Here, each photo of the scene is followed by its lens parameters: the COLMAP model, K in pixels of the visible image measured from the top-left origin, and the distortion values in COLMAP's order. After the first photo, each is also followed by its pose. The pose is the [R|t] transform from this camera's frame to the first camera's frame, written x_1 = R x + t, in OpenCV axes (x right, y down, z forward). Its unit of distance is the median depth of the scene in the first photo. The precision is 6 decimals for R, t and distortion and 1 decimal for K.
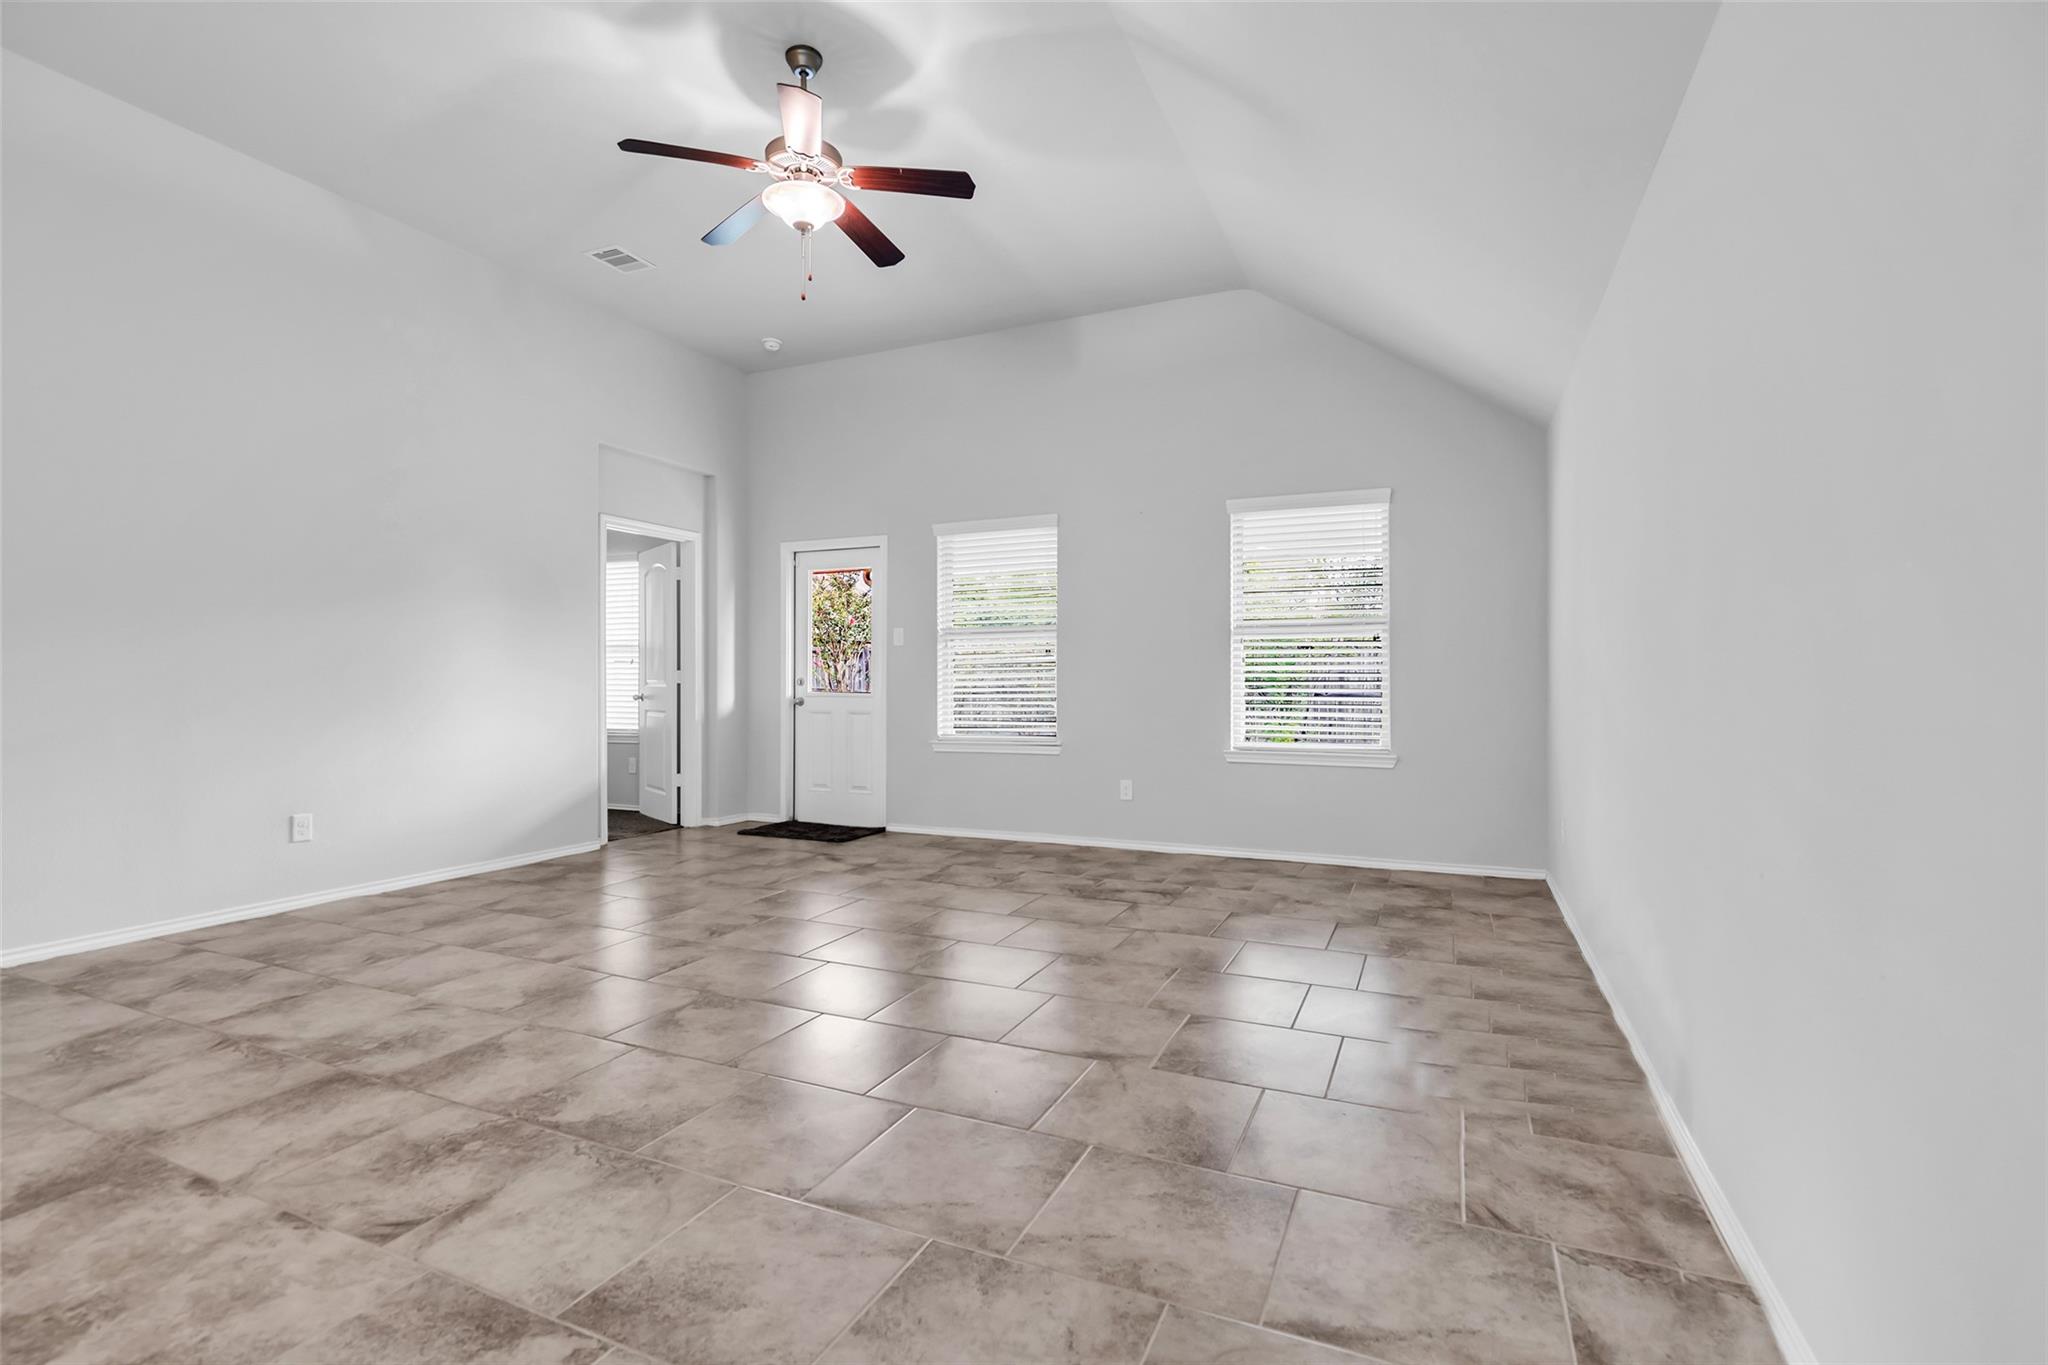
lens RADIAL K [[943.0, 0, 1018.7], [0, 943.0, 676.9], [0, 0, 1]] dist [-0.015181, 0.004588]
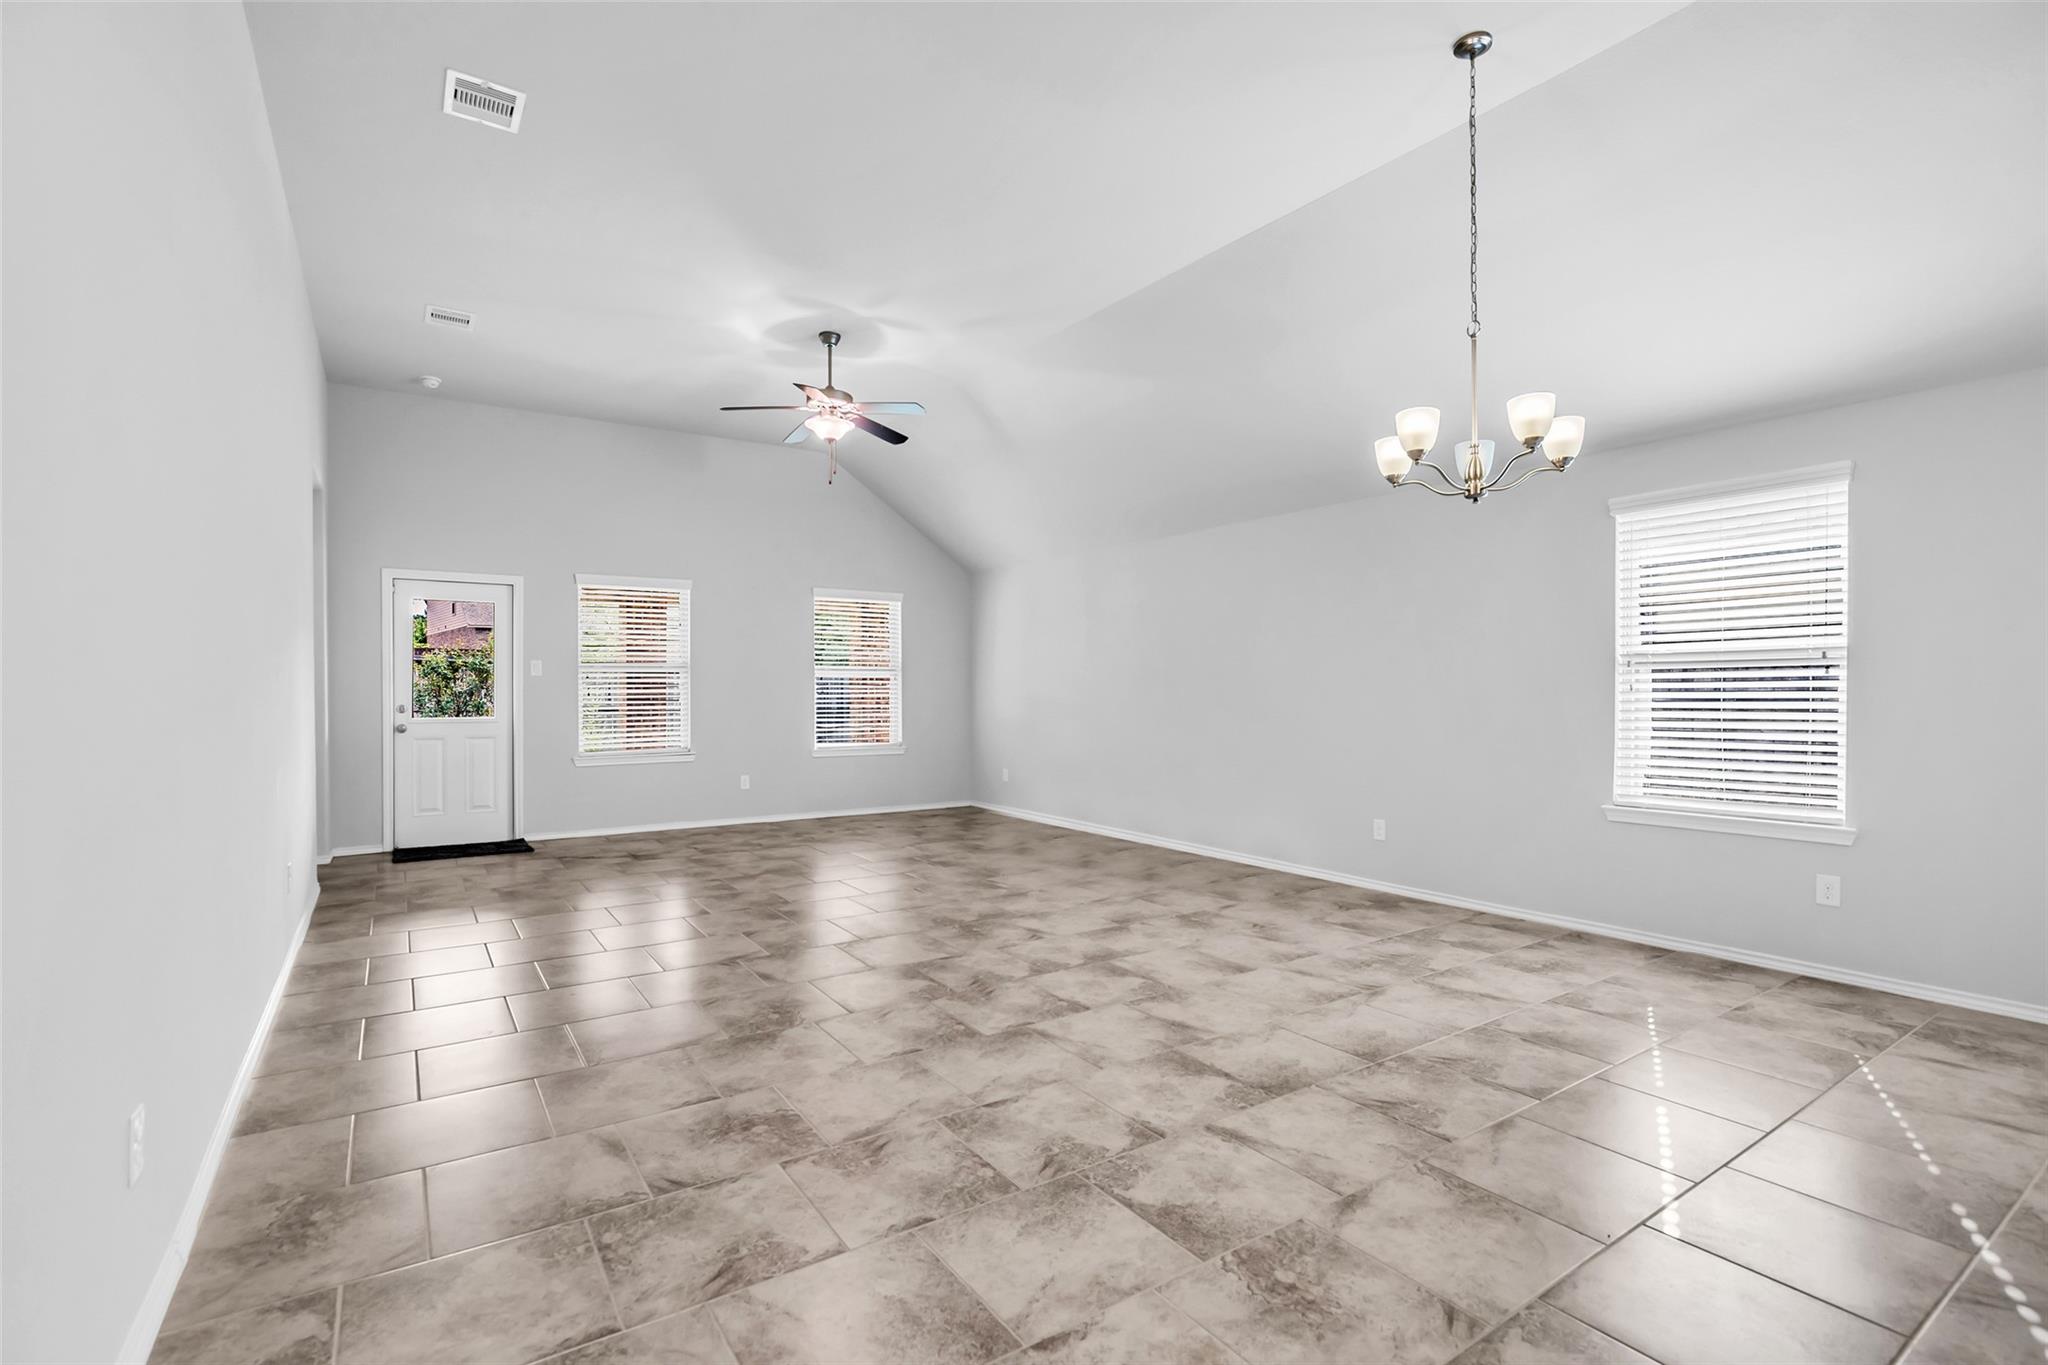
lens RADIAL K [[943.0, 0, 1017.4], [0, 943.0, 690.1], [0, 0, 1]] dist [-0.015181, 0.004588]
pose [[0.524273, 0.000946, 0.851550, -1.883216], [-0.007183, 0.999969, 0.003311, -0.058341], [-0.851520, -0.007853, 0.524263, -0.194343]]
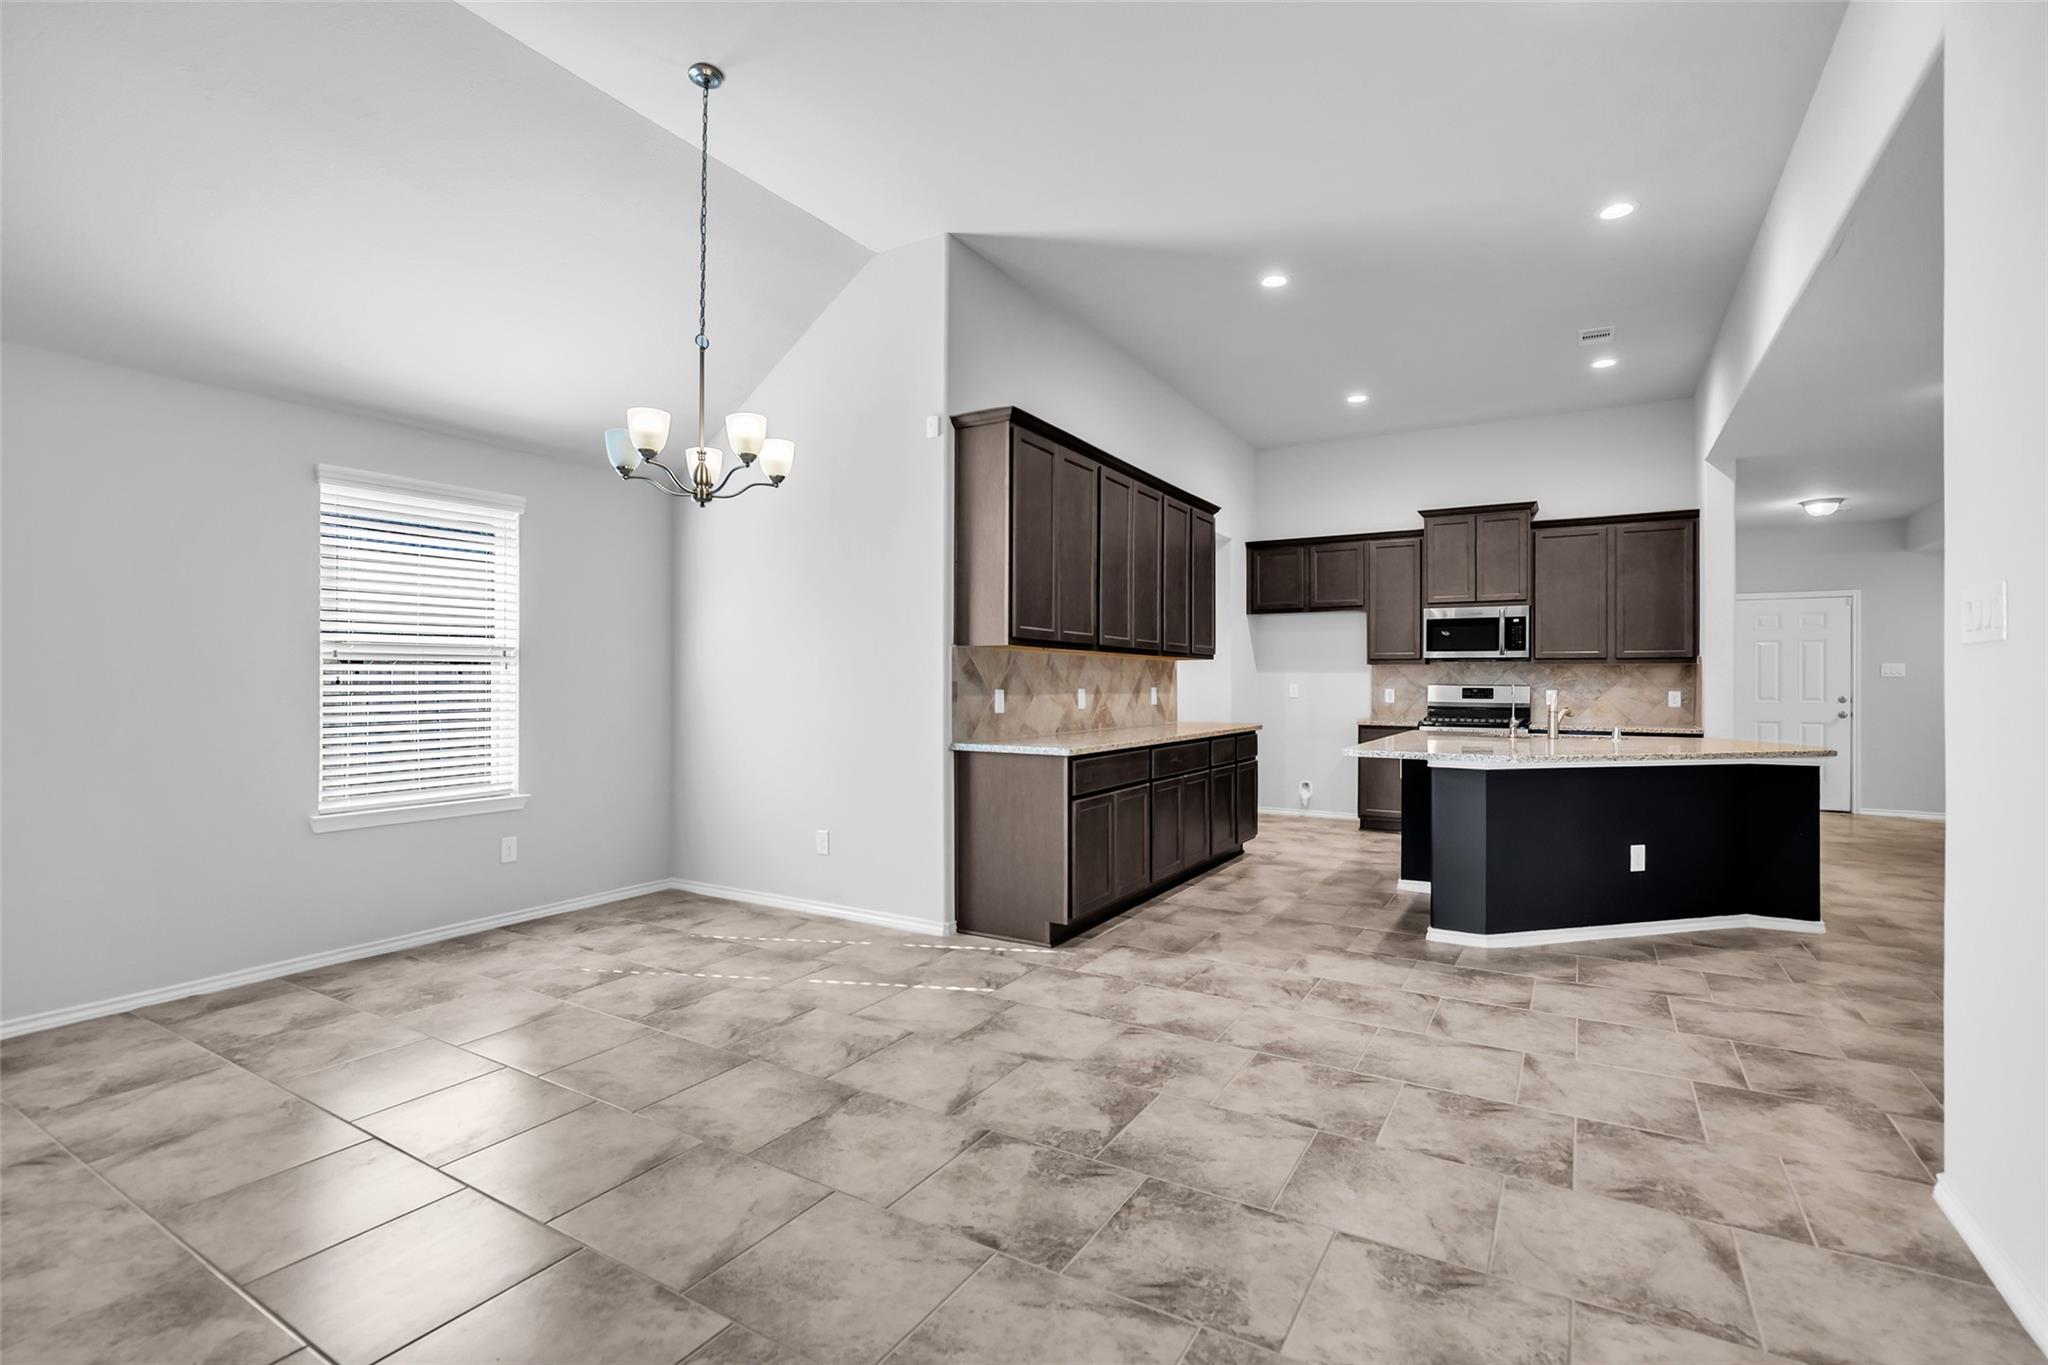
lens RADIAL K [[943.0, 0, 1017.9], [0, 943.0, 680.0], [0, 0, 1]] dist [-0.015181, 0.004588]
pose [[-0.993858, -0.001179, 0.110654, -1.145950], [-0.002257, 0.999951, -0.009615, -0.054019], [-0.110637, -0.009806, -0.993812, 1.100549]]
